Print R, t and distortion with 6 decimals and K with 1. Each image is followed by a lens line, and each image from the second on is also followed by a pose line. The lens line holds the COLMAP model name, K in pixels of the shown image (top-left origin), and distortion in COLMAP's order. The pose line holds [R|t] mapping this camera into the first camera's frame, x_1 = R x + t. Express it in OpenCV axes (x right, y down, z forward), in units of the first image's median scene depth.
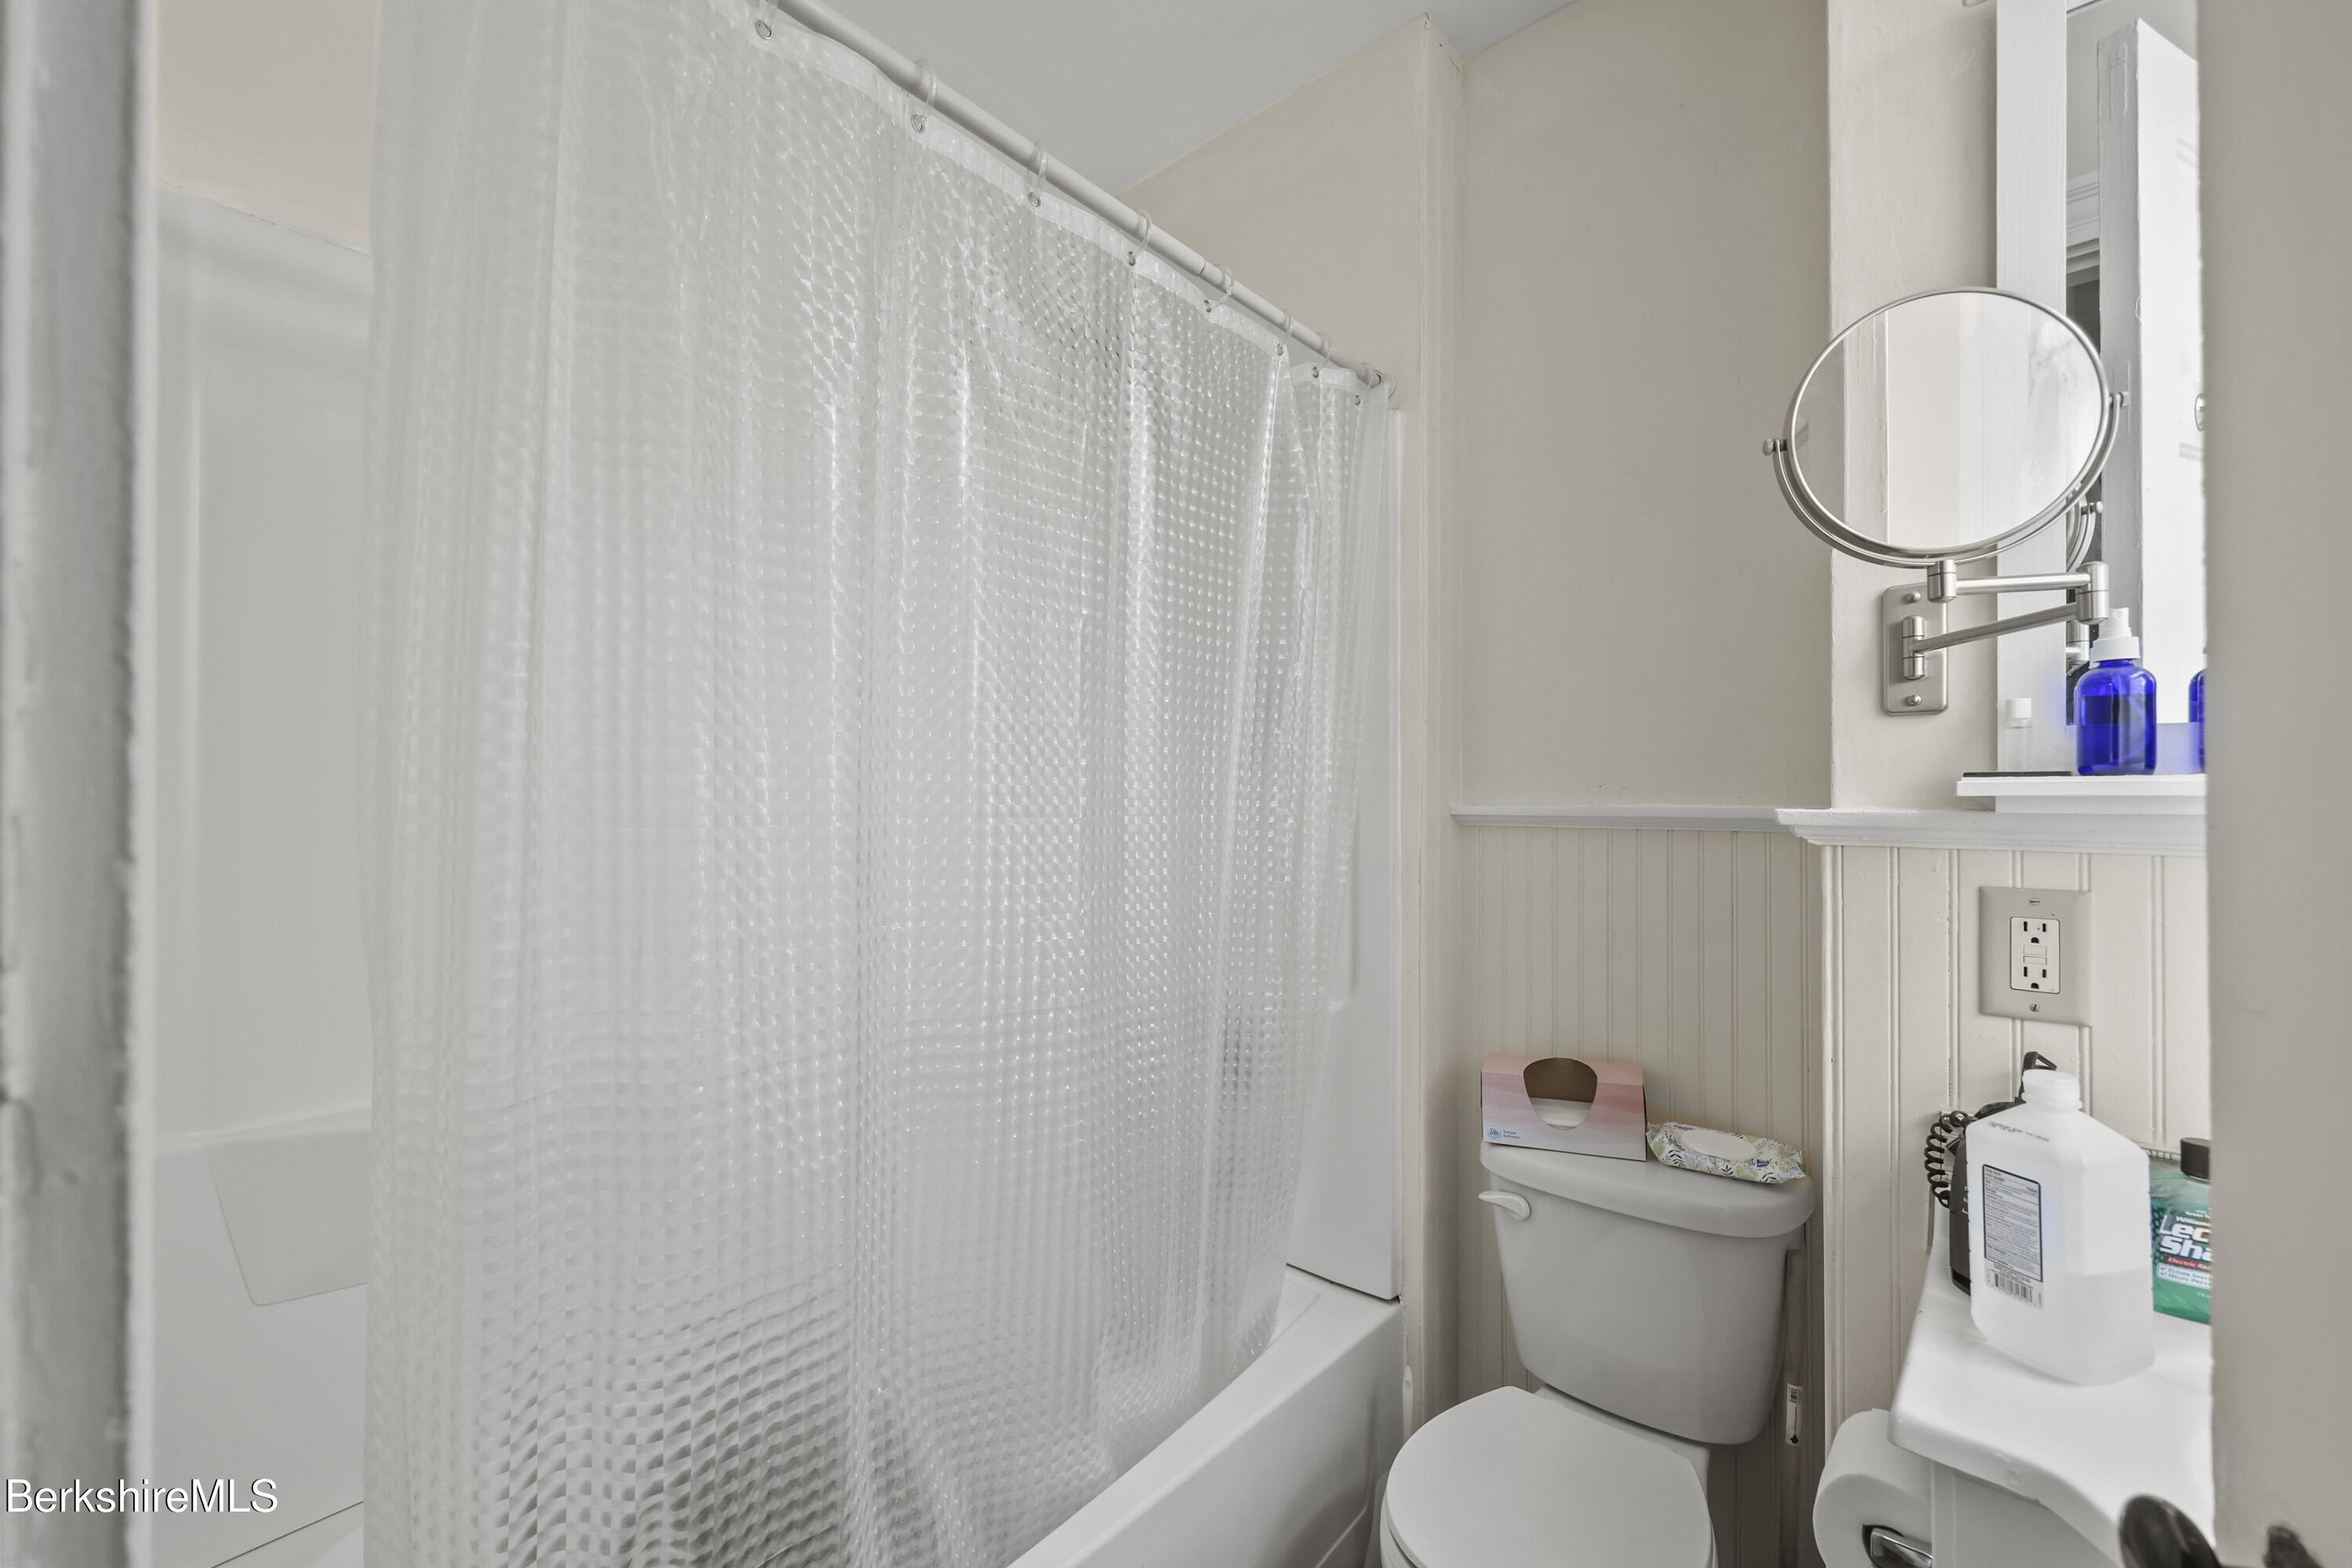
lens RADIAL K [[948.5, 0, 1185.3], [0, 948.5, 796.1], [0, 0, 1]] dist [-0.000557, 0.000125]
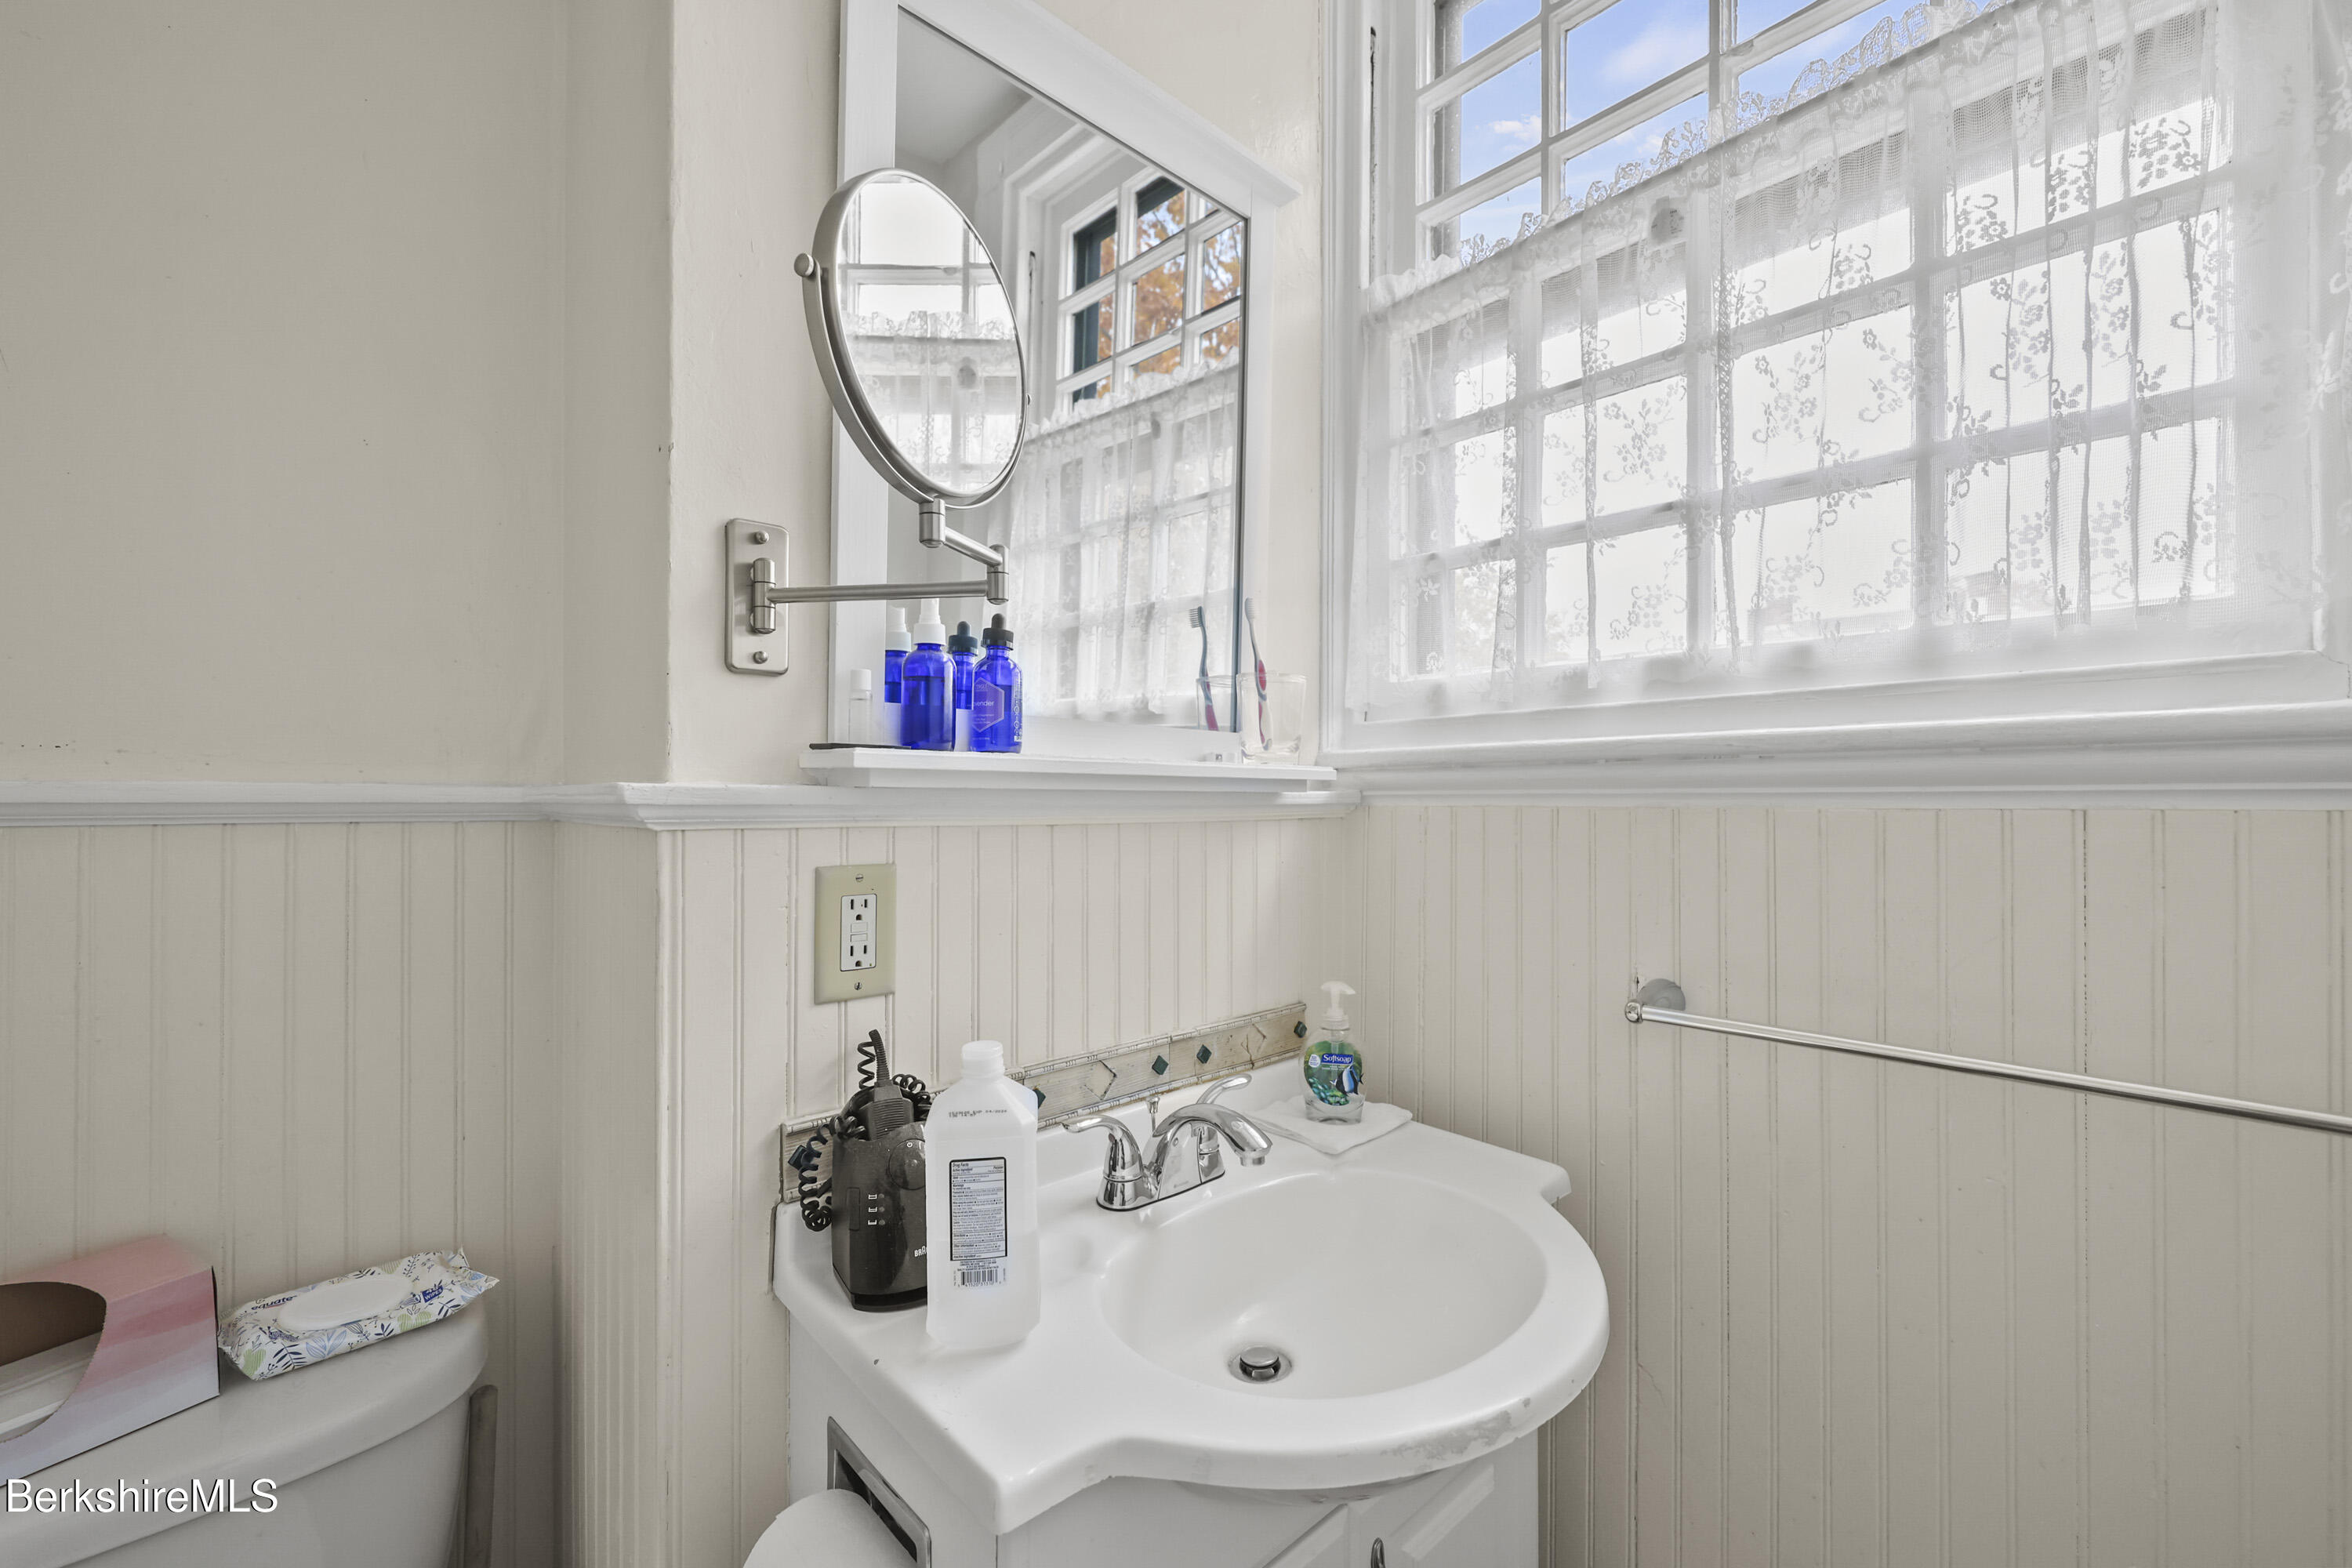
lens RADIAL K [[948.5, 0, 1185.3], [0, 948.5, 796.1], [0, 0, 1]] dist [-0.000557, 0.000125]
pose [[0.099613, 0.003308, 0.995021, -0.048326], [-0.007539, 0.999968, -0.002570, 0.024426], [-0.994998, -0.007246, 0.099634, 0.532503]]
